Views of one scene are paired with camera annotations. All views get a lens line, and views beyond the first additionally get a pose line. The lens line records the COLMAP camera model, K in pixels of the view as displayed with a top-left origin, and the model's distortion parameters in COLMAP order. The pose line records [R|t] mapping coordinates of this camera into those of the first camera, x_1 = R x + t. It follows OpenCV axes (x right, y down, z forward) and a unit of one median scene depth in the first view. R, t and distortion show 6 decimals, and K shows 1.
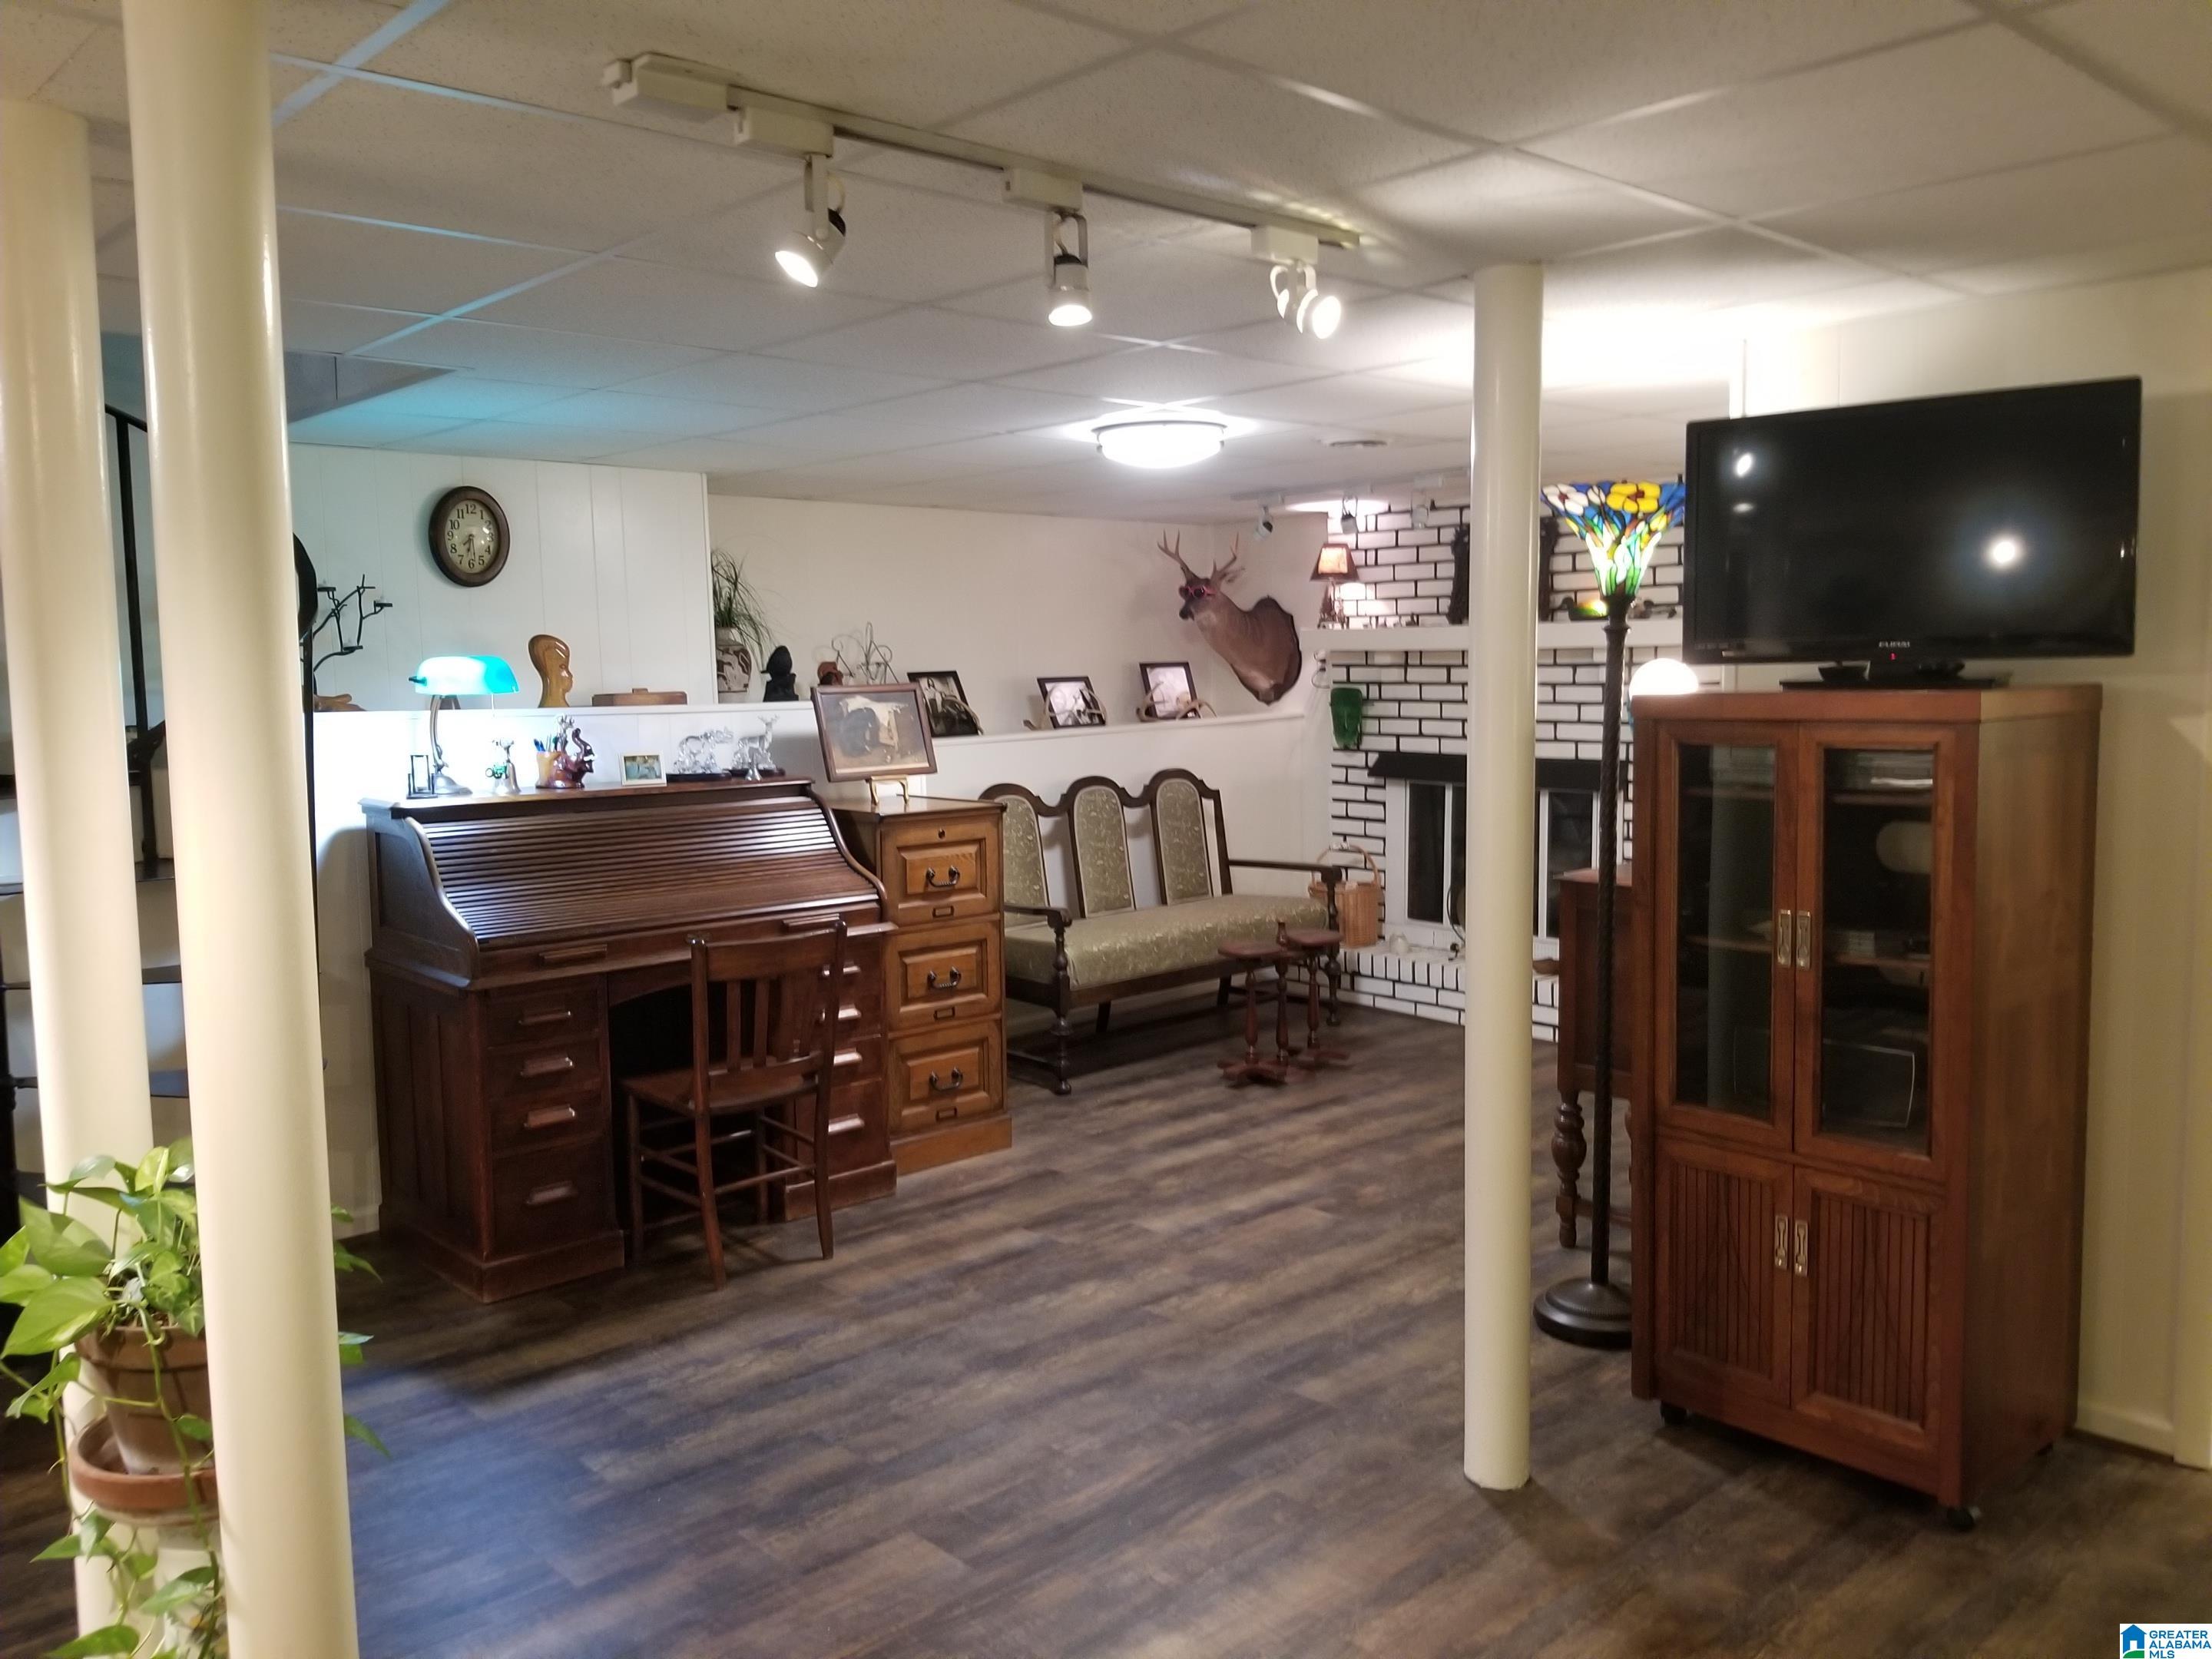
lens RADIAL K [[1717.5, 0, 1093.9], [0, 1717.5, 833.3], [0, 0, 1]] dist [0.032401, -0.080266]
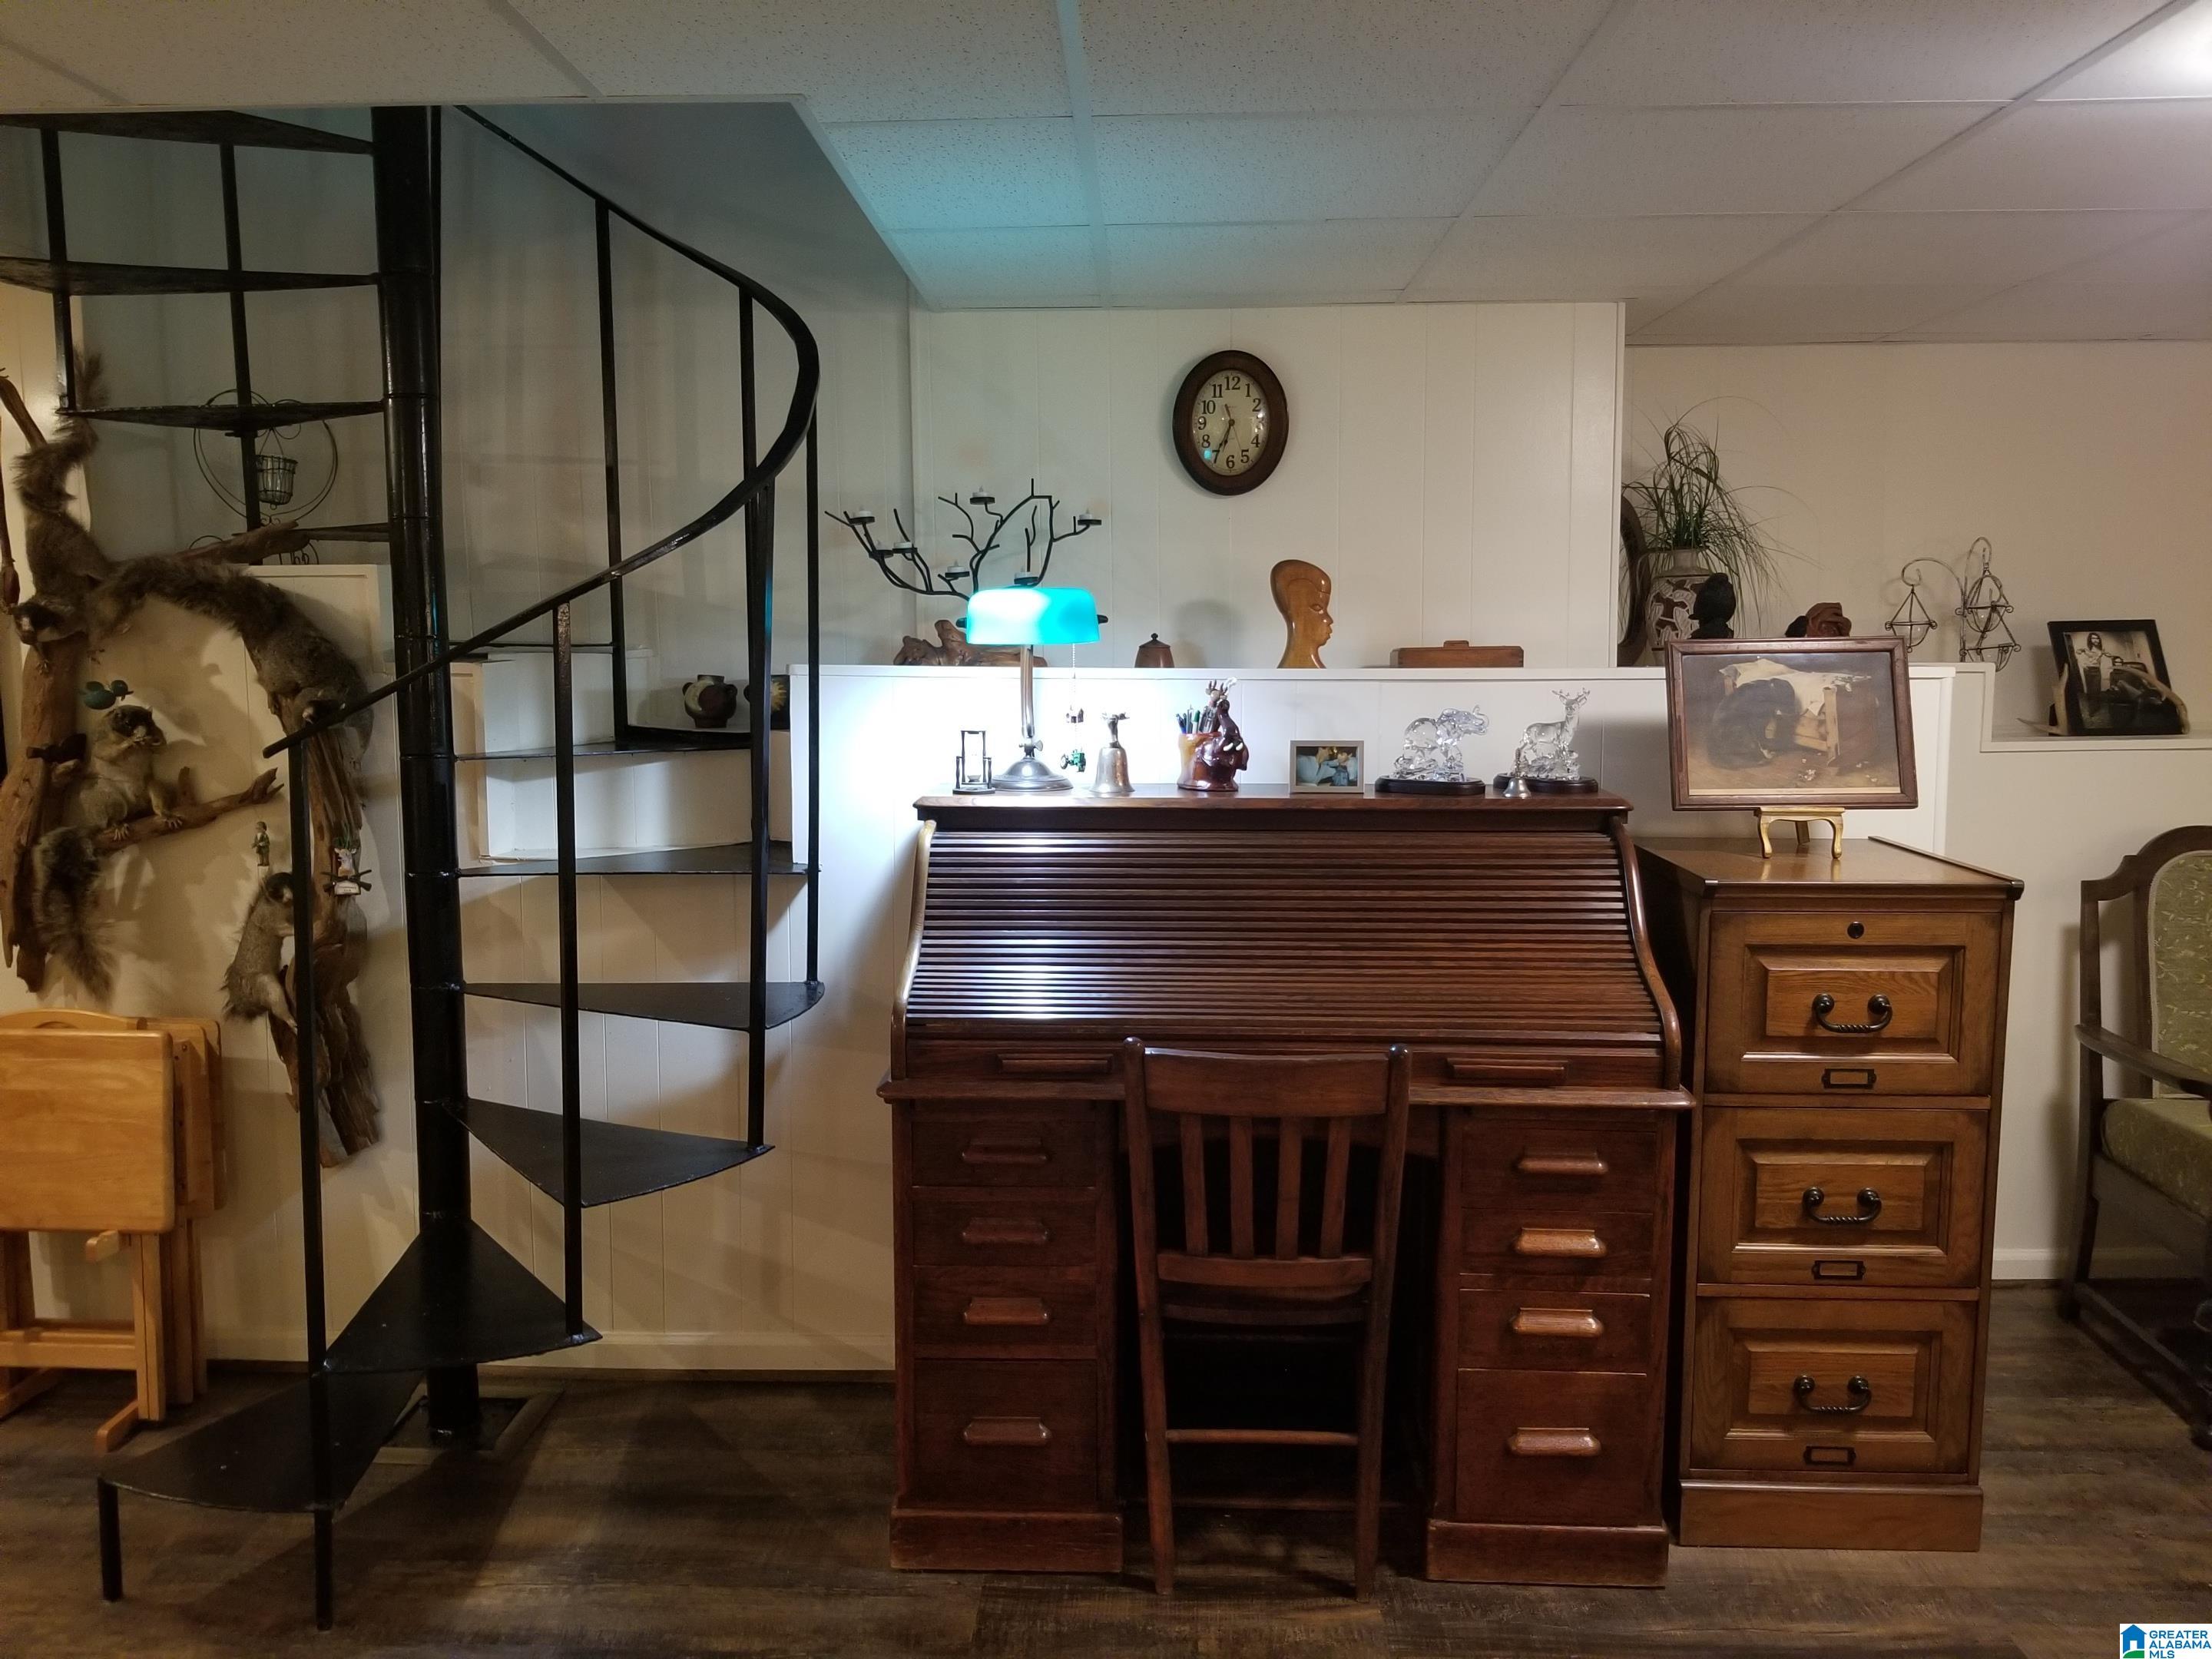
lens RADIAL K [[1717.5, 0, 1090.9], [0, 1717.5, 826.7], [0, 0, 1]] dist [0.032401, -0.080266]
pose [[0.698269, 0.089686, -0.710195, 0.116984], [-0.075444, 0.995815, 0.051577, -0.040161], [0.711848, 0.017565, 0.702113, 0.479328]]
